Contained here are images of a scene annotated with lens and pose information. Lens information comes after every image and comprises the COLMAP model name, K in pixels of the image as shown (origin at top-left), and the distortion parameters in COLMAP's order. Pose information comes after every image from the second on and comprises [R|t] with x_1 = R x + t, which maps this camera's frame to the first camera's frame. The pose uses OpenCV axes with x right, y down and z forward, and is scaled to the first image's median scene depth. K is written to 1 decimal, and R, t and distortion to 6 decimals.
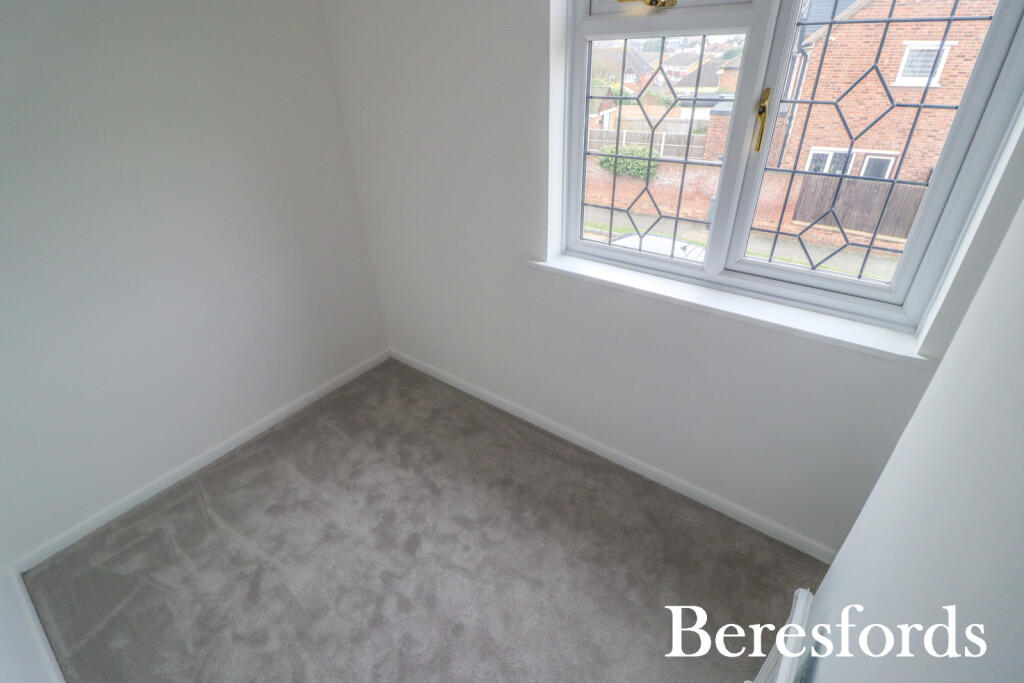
lens RADIAL K [[501.6, 0, 485.2], [0, 501.6, 339.7], [0, 0, 1]] dist [0.040730, -0.027222]
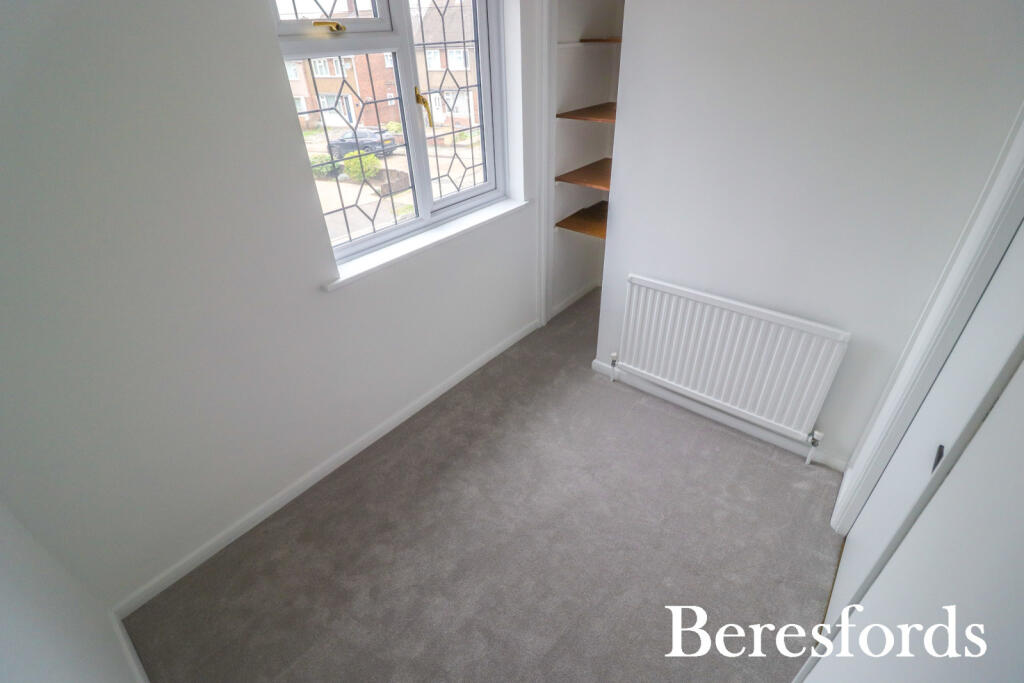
lens RADIAL K [[477.1, 0, 512.0], [0, 477.1, 341.5], [0, 0, 1]] dist [0.000285, -0.000010]
pose [[0.011341, -0.504950, 0.863074, -0.818707], [0.558613, 0.719083, 0.413366, -0.283522], [-0.829351, 0.477437, 0.290227, 0.536504]]
